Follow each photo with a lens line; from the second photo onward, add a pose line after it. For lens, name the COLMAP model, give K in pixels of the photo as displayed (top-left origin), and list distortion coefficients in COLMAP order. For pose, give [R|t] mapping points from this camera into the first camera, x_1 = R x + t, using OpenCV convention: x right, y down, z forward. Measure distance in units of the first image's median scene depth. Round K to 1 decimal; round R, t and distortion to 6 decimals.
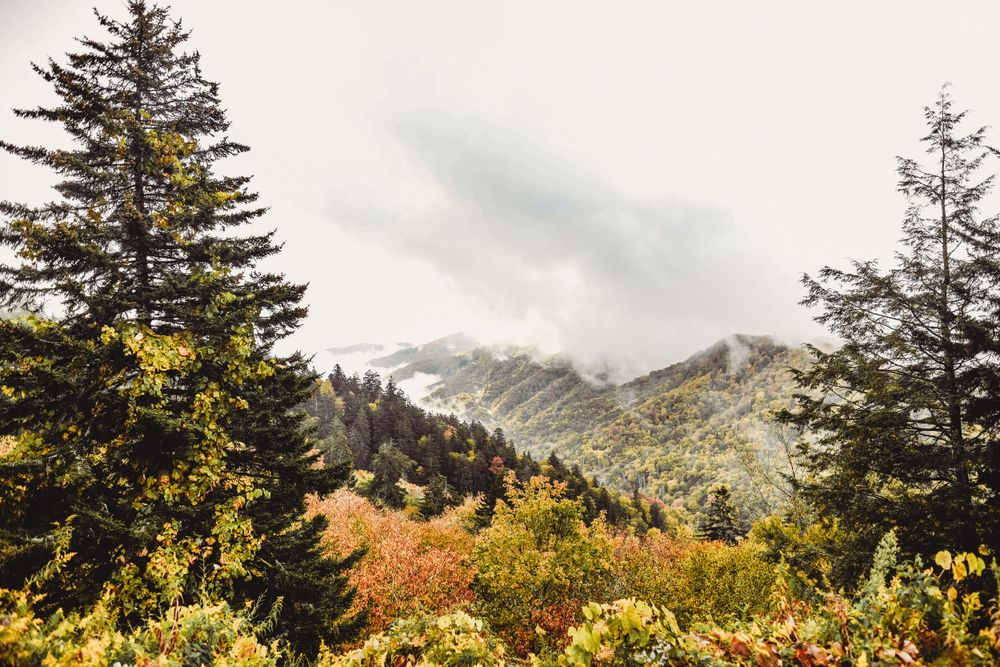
lens RADIAL K [[694.0, 0, 499.7], [0, 694.0, 334.5], [0, 0, 1]] dist [-0.019430, 0.023305]
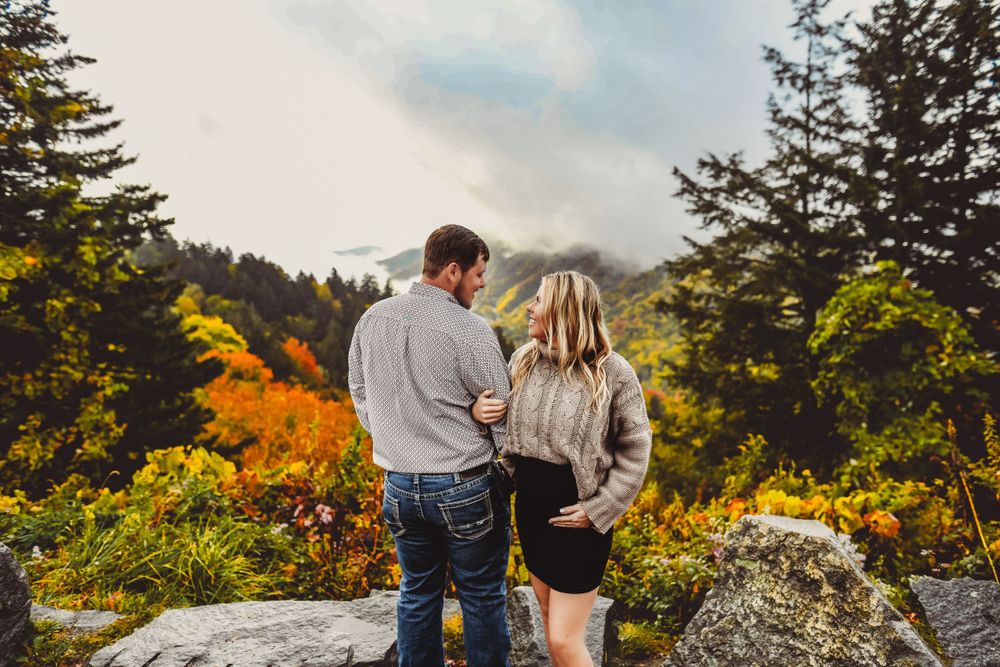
lens RADIAL K [[694.0, 0, 501.5], [0, 694.0, 334.0], [0, 0, 1]] dist [-0.019430, 0.023305]
pose [[0.999542, -0.025926, -0.015578, 0.249617], [0.027903, 0.989170, 0.144101, 0.001723], [0.011673, -0.144470, 0.989440, -0.068388]]
